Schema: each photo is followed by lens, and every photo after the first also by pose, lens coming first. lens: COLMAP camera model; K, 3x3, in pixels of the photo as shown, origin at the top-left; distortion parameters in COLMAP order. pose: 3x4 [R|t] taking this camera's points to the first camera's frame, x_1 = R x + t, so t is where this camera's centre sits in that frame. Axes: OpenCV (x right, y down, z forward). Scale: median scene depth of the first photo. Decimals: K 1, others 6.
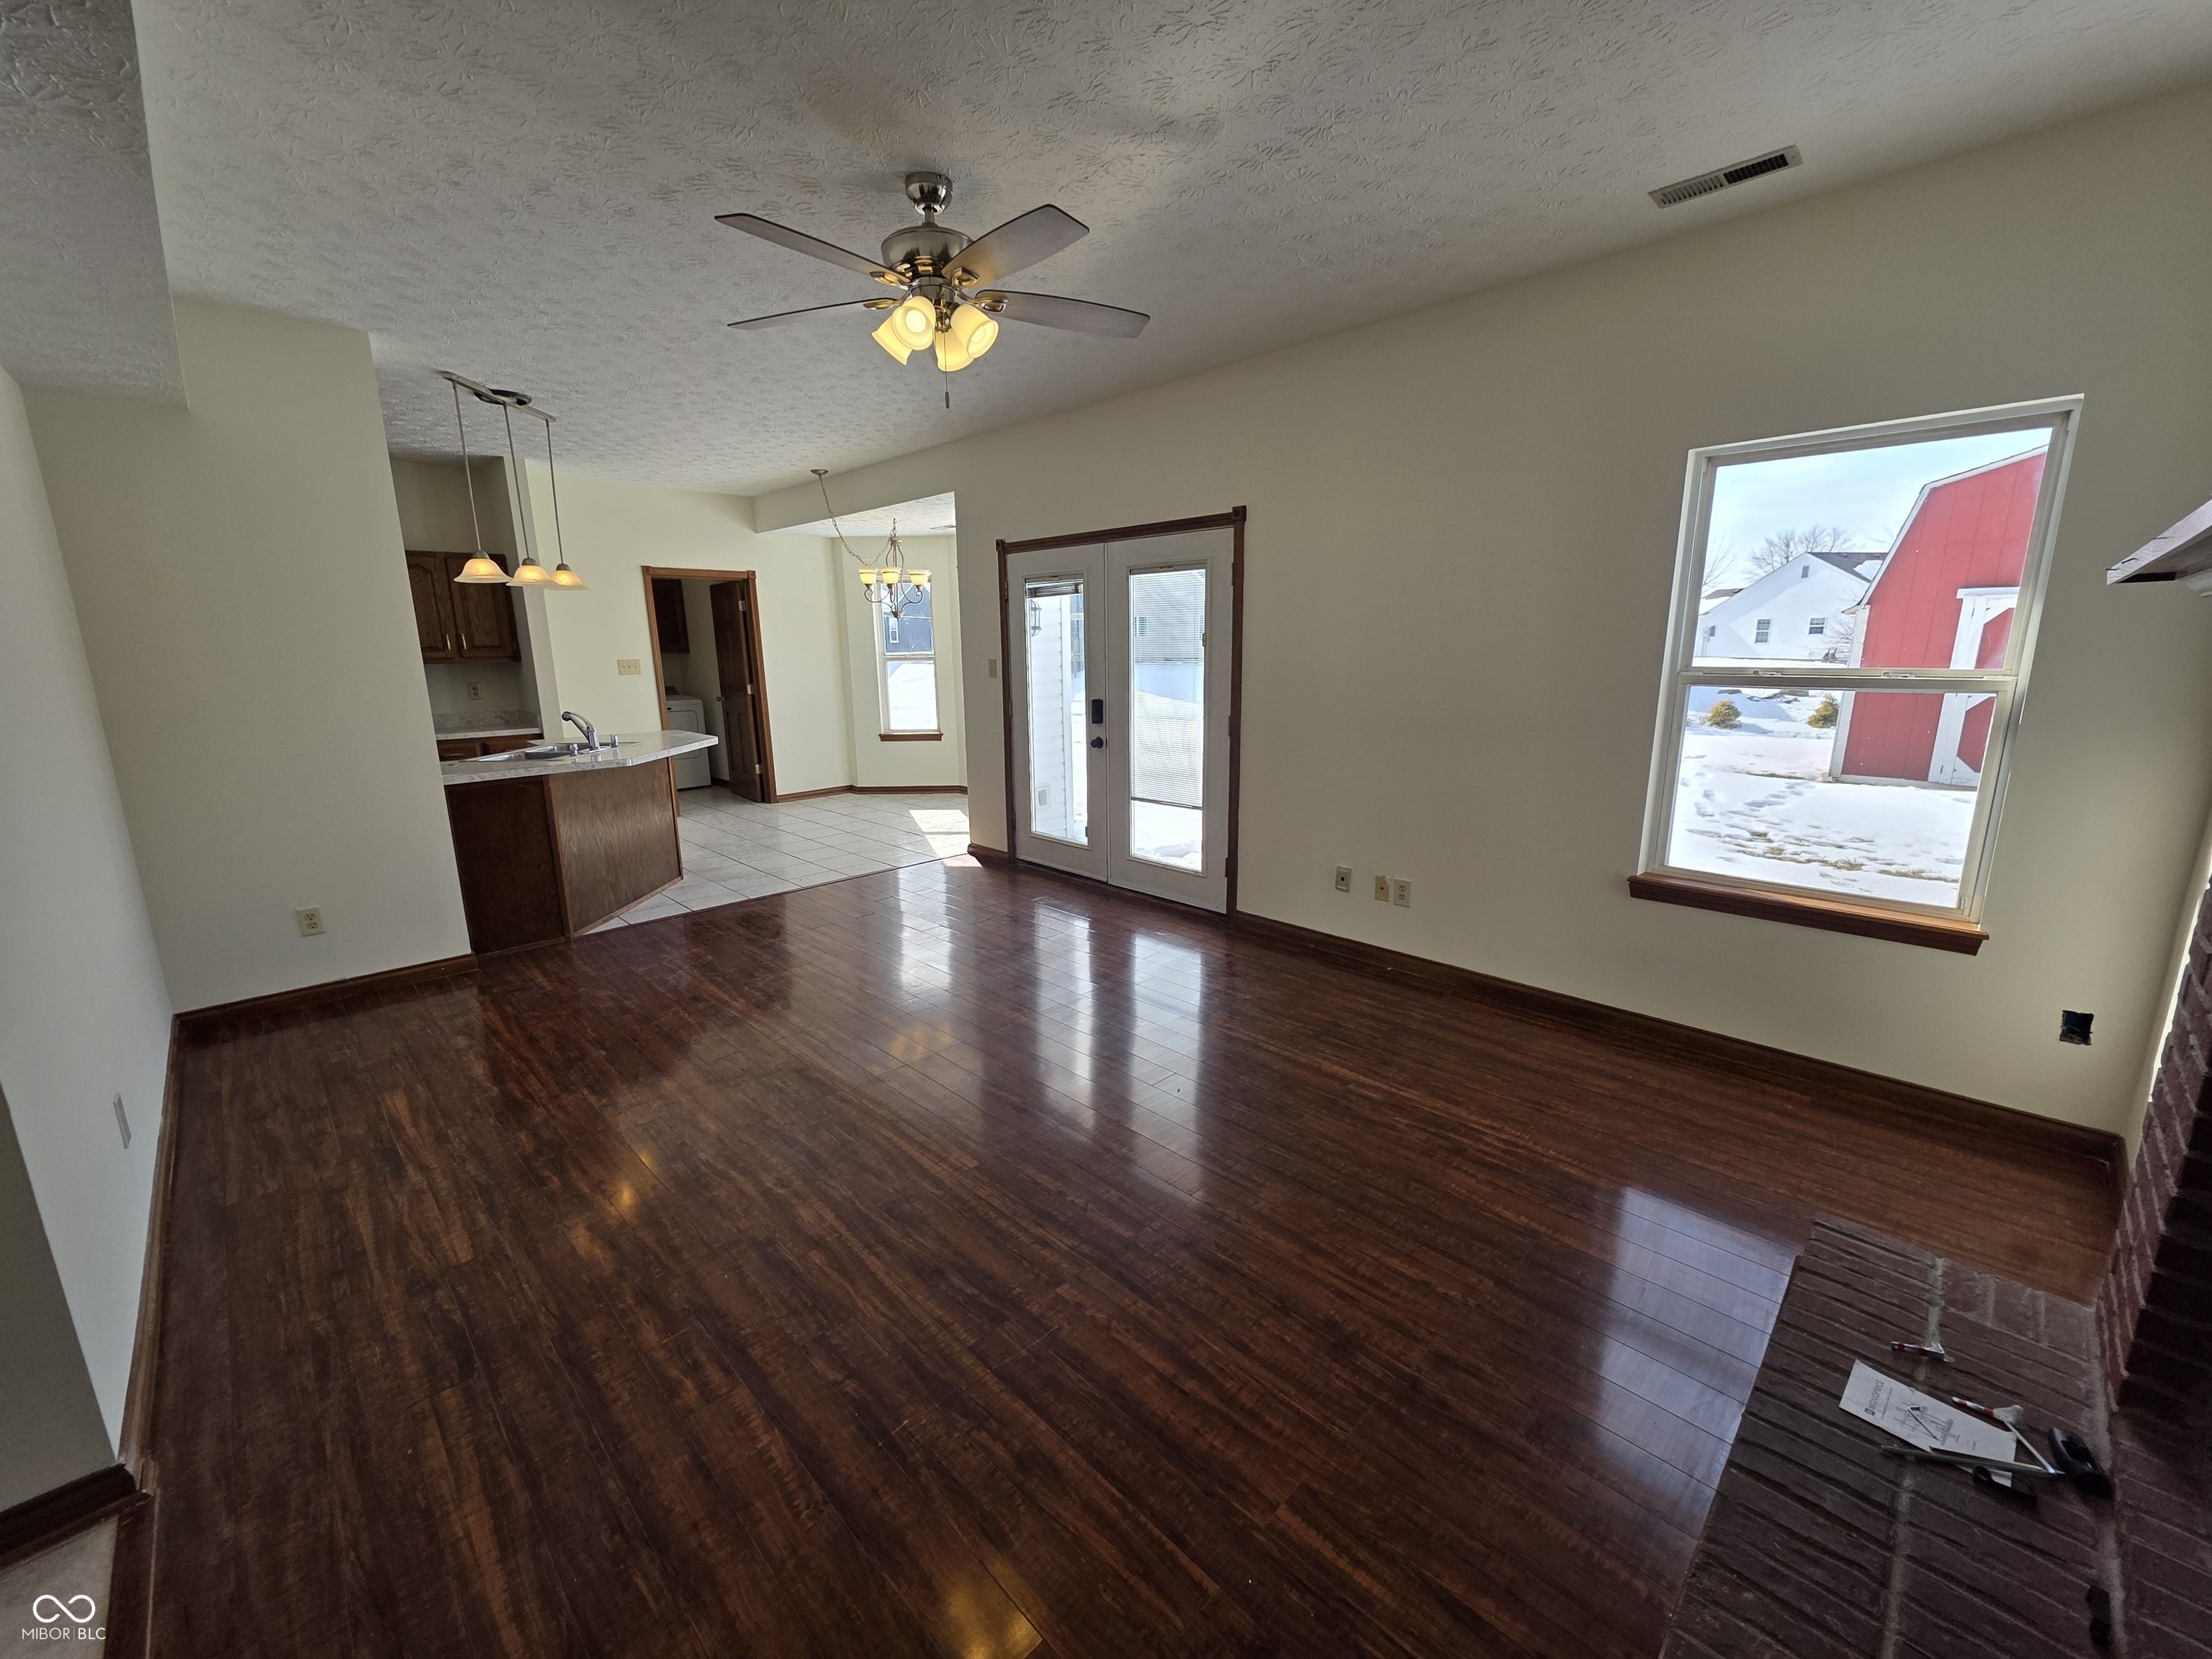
lens RADIAL K [[884.1, 0, 1099.4], [0, 884.1, 821.2], [0, 0, 1]] dist [0.004114, 0.000114]
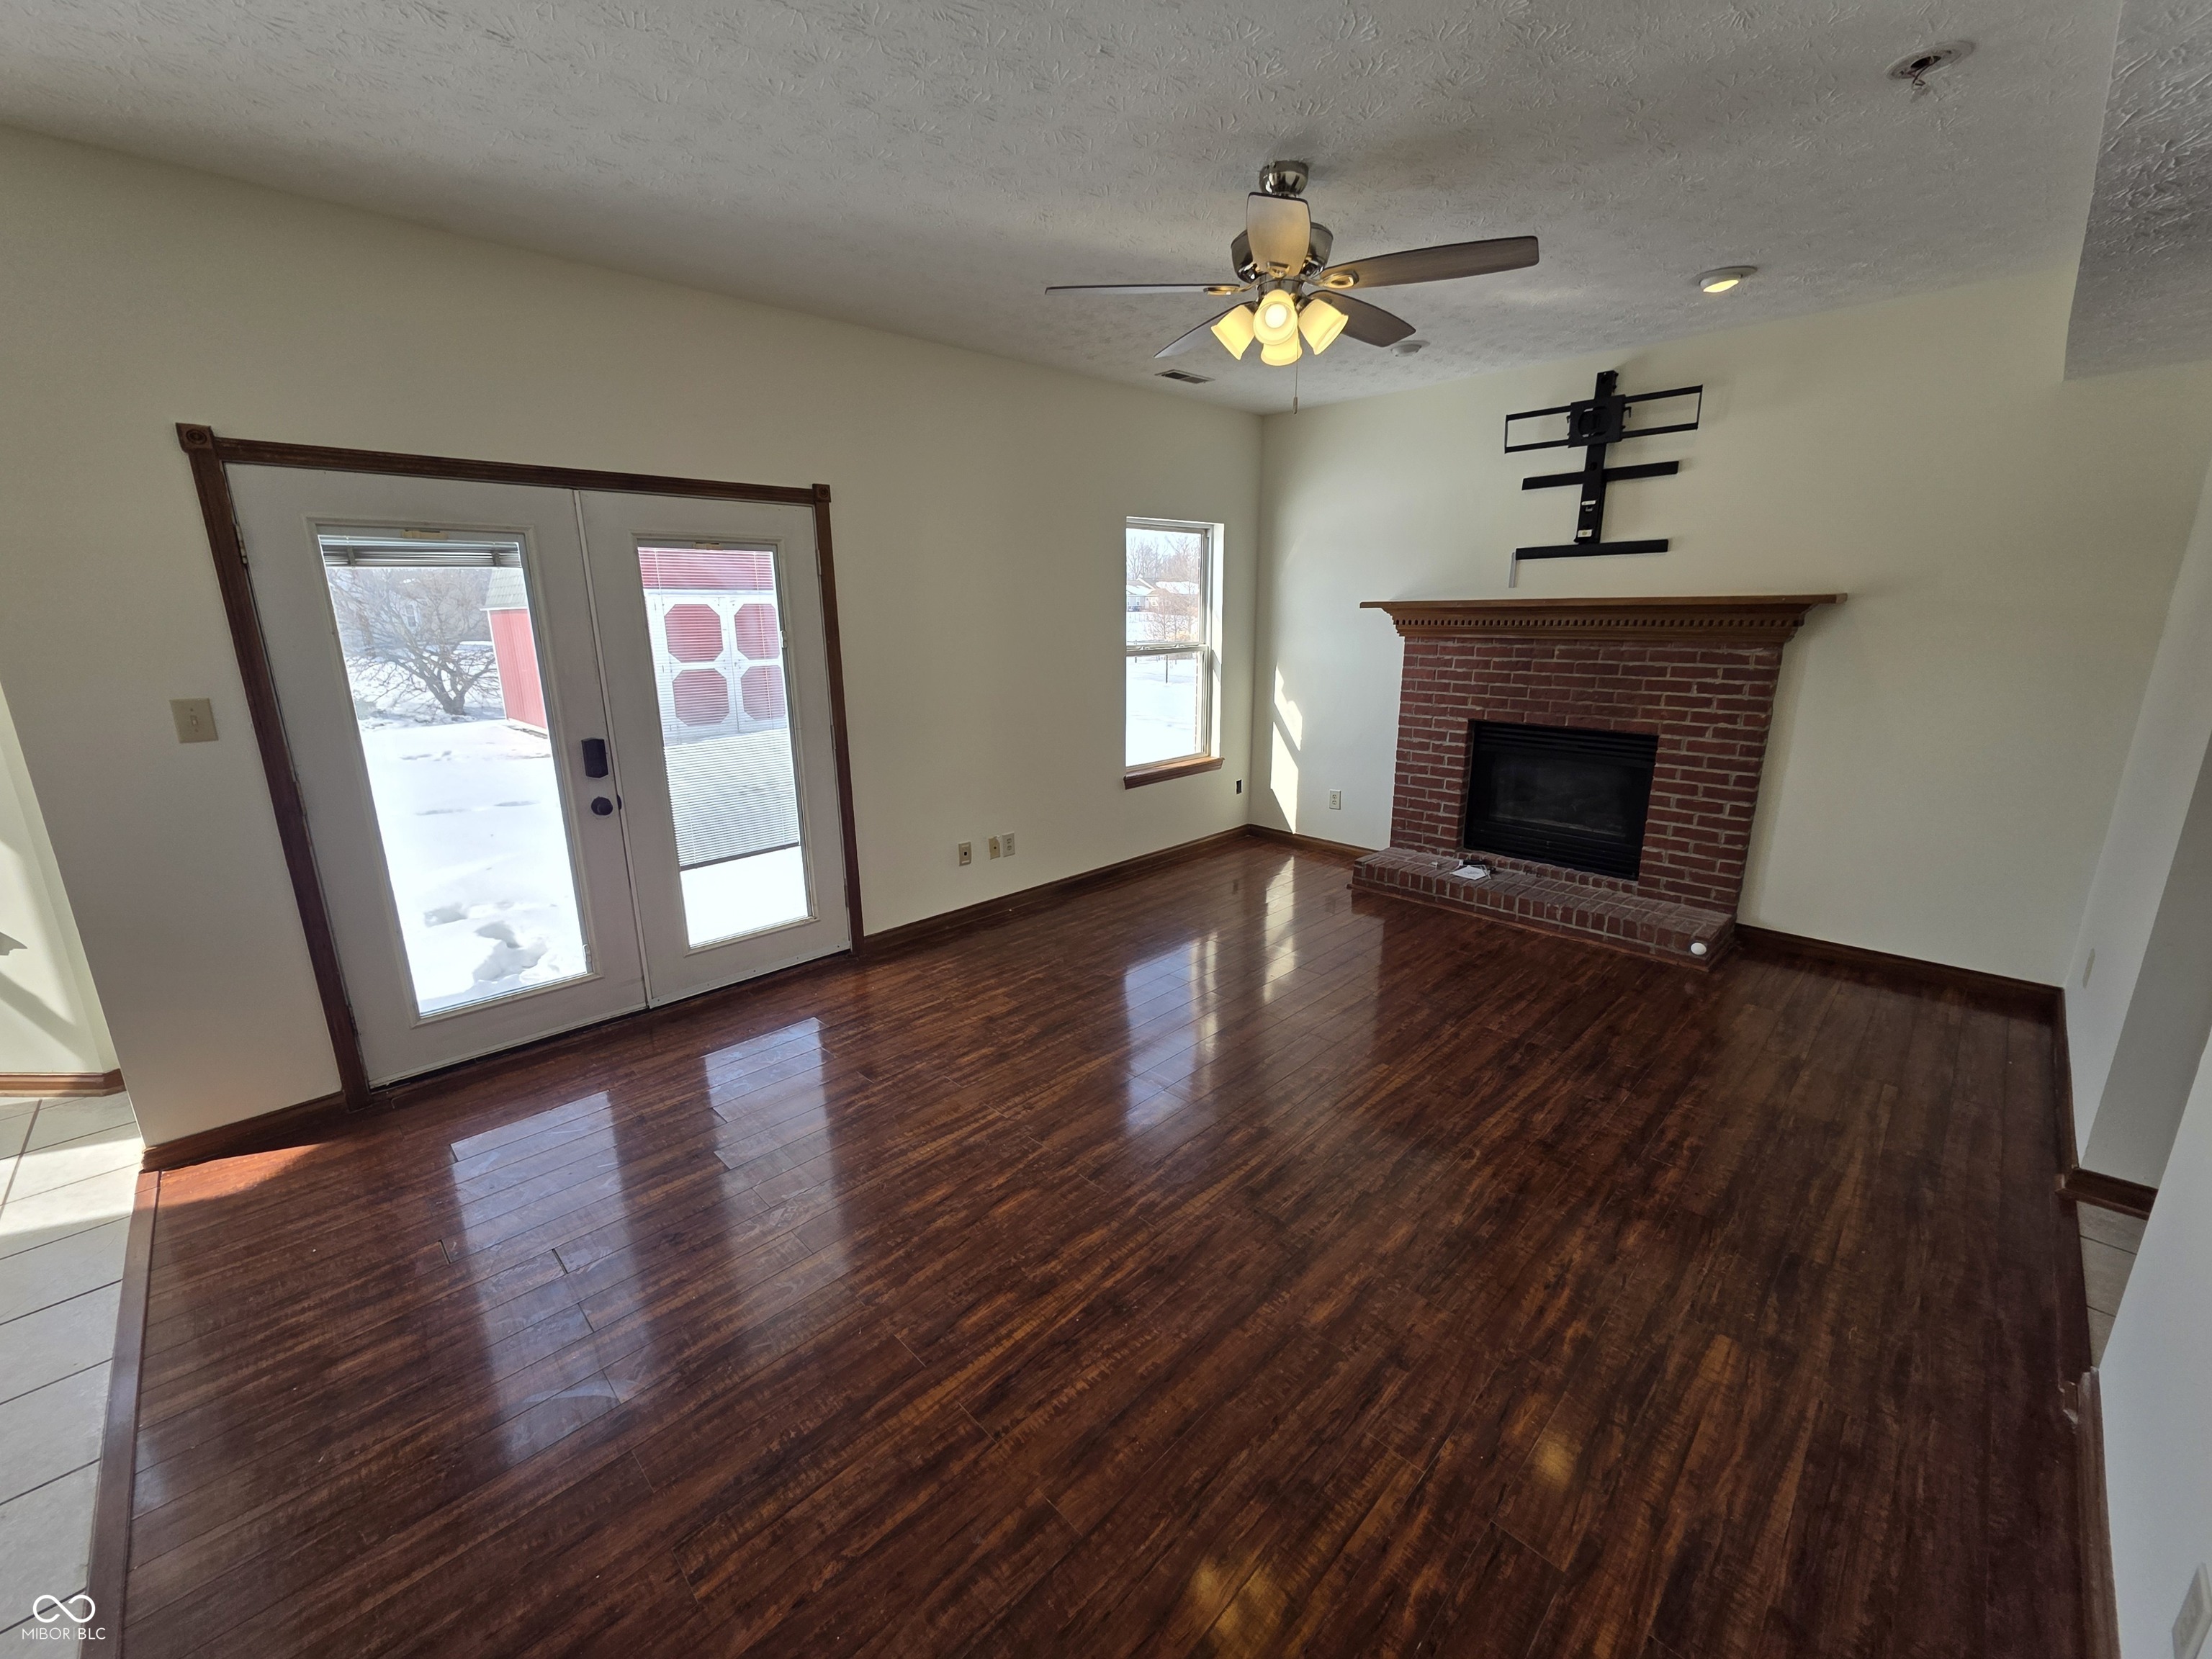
lens RADIAL K [[884.1, 0, 1089.4], [0, 884.1, 828.1], [0, 0, 1]] dist [0.004114, 0.000114]
pose [[0.003598, -0.232696, 0.972543, -0.759538], [0.212237, 0.950570, 0.226653, -0.175254], [-0.977212, 0.205594, 0.052807, 0.761856]]
